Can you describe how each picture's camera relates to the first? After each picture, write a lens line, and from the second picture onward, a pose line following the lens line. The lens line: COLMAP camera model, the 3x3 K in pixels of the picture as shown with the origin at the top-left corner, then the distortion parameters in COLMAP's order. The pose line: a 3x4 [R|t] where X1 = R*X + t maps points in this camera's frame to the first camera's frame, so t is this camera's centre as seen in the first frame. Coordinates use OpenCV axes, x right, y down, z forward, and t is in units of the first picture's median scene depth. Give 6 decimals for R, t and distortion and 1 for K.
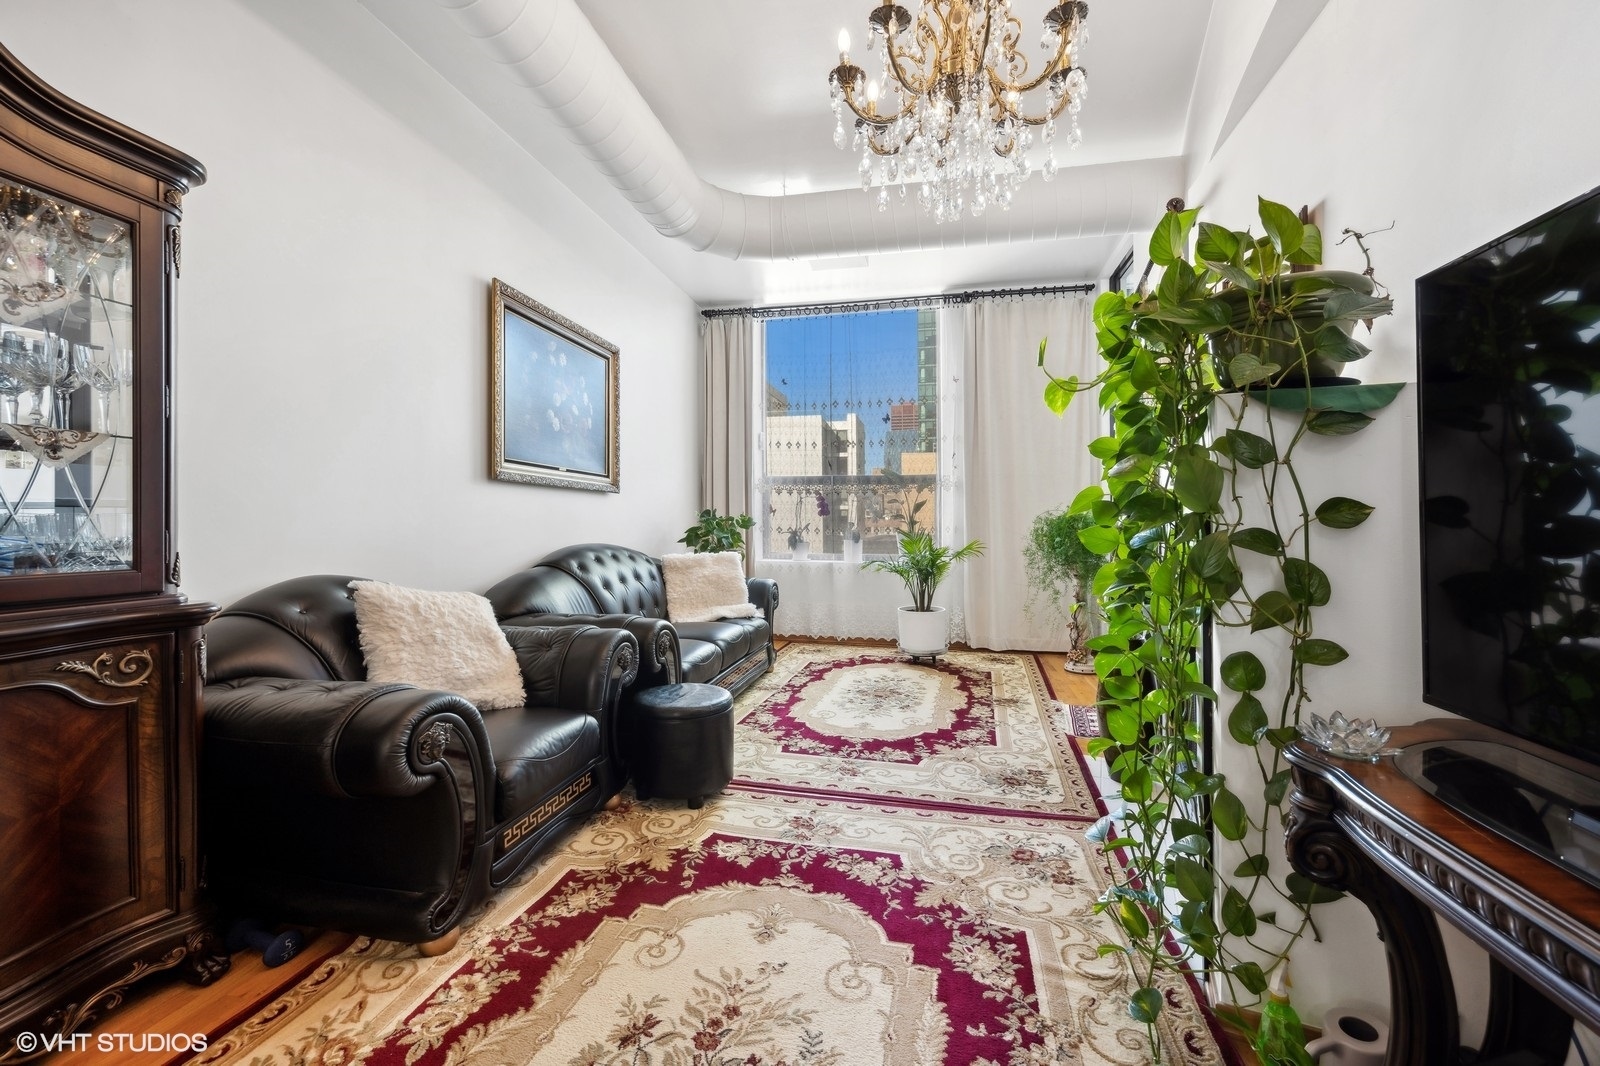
lens RADIAL K [[640.8, 0, 807.6], [0, 640.8, 517.6], [0, 0, 1]] dist [-0.006437, -0.000935]
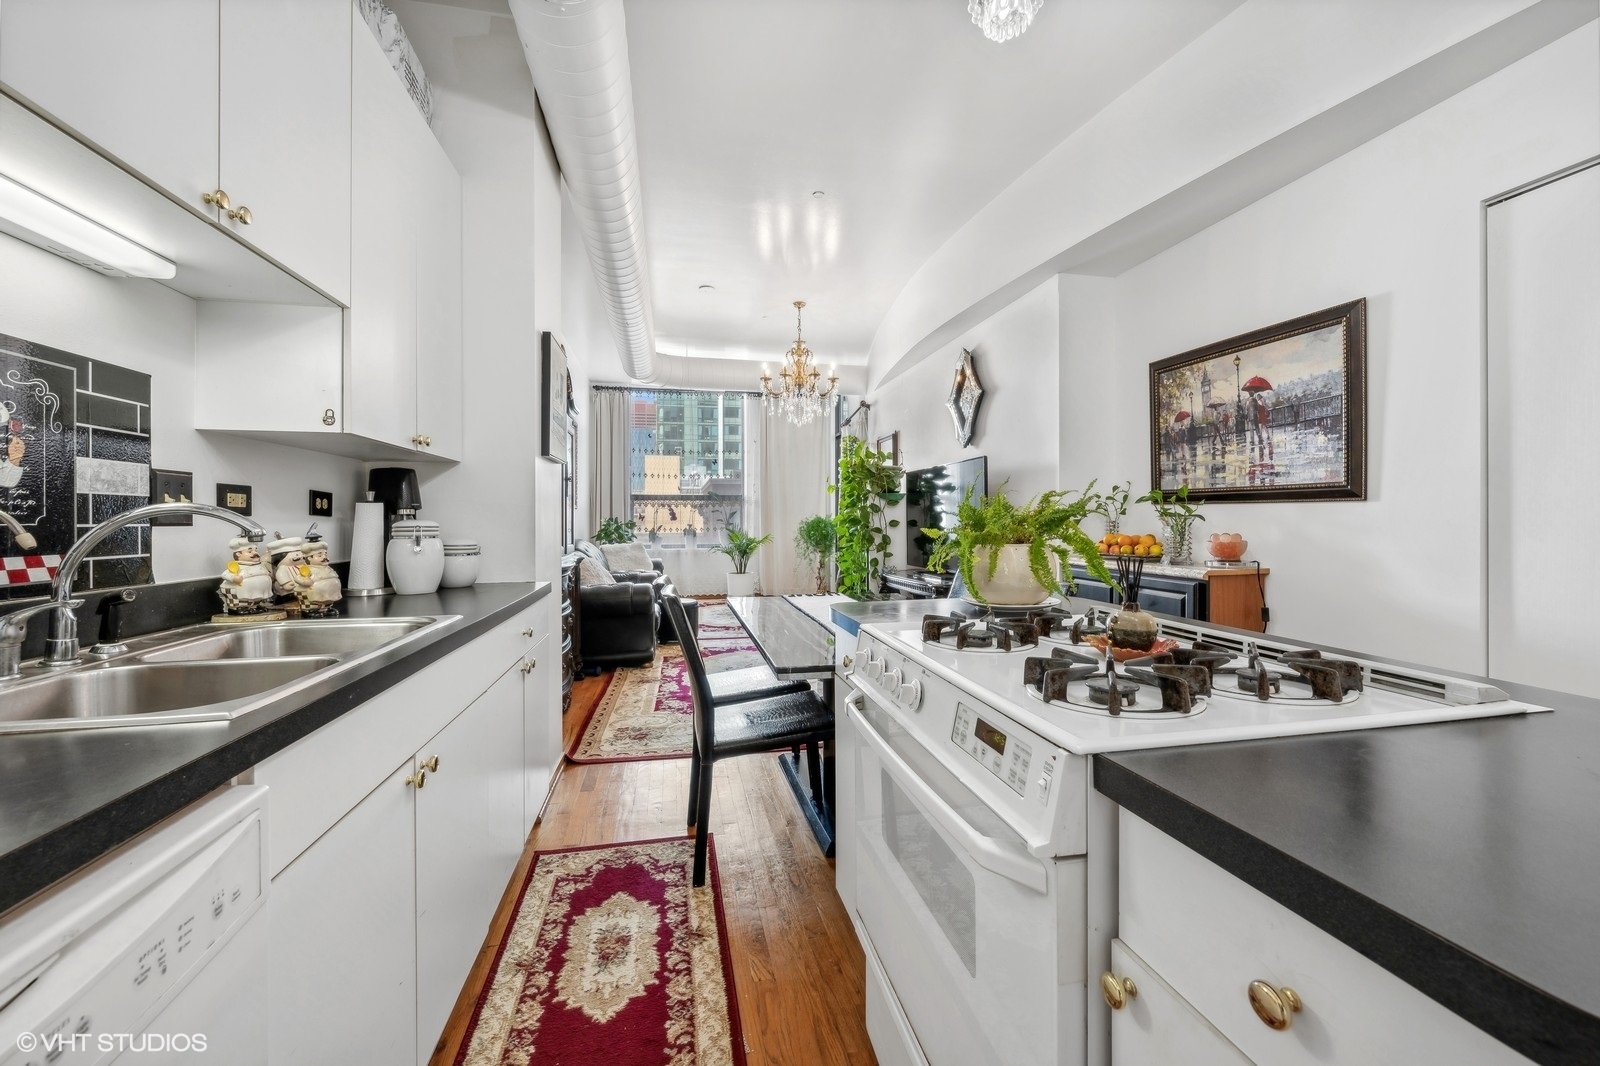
lens RADIAL K [[640.8, 0, 794.3], [0, 640.8, 516.1], [0, 0, 1]] dist [-0.006437, -0.000935]
pose [[0.922907, -0.001569, 0.385020, -0.469289], [0.001560, 0.999999, 0.000337, -0.019871], [-0.385020, 0.000290, 0.922908, -0.885983]]
